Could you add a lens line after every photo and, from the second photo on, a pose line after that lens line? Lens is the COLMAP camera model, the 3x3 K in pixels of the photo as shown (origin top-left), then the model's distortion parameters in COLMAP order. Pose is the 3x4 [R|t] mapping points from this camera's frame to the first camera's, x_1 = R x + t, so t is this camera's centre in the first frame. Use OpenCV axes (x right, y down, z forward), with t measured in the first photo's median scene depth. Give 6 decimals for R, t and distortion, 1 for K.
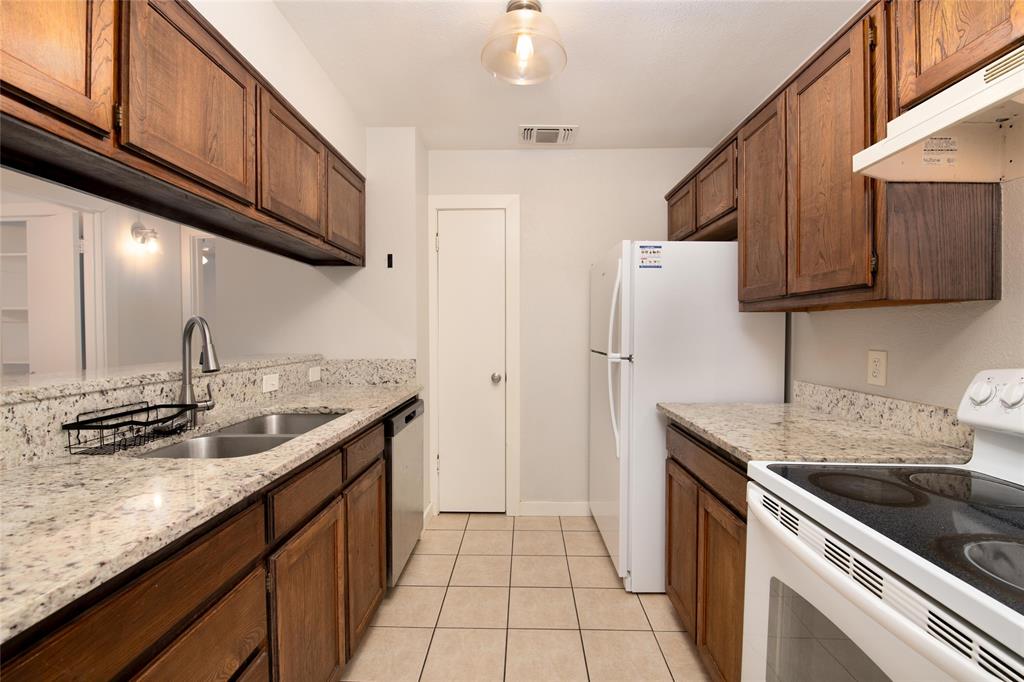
lens RADIAL K [[444.8, 0, 513.7], [0, 444.8, 338.6], [0, 0, 1]] dist [-0.002099, -0.010922]
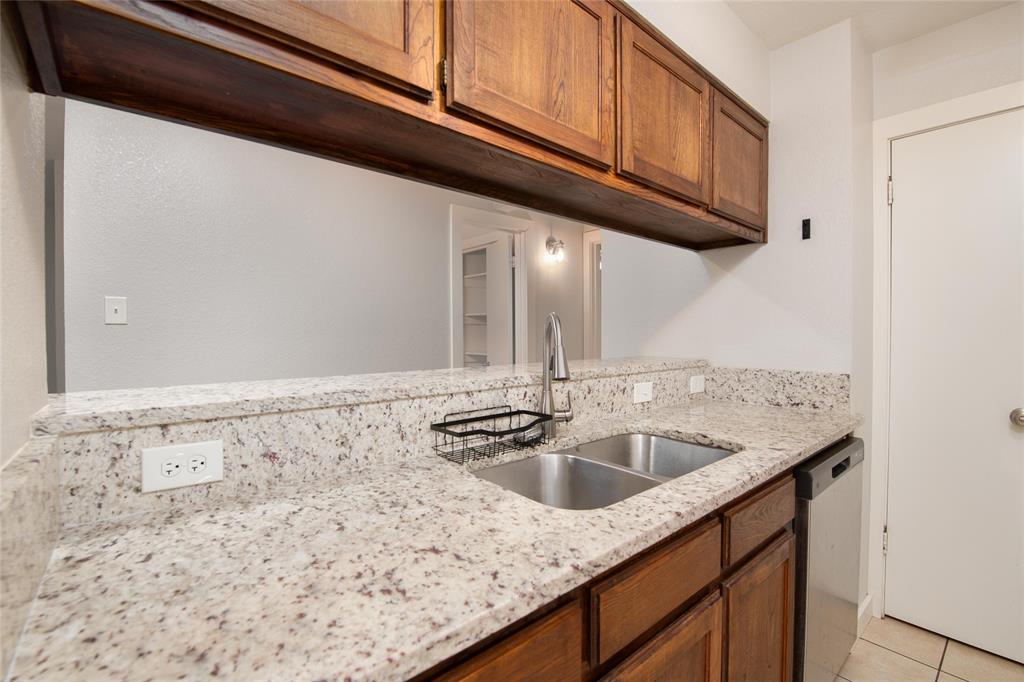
lens RADIAL K [[444.8, 0, 513.7], [0, 444.8, 338.6], [0, 0, 1]] dist [-0.002099, -0.010922]
pose [[0.667626, 0.012042, -0.744400, -0.119354], [-0.012985, 0.999905, 0.004529, -0.004289], [0.744384, 0.006642, 0.667719, 0.361700]]
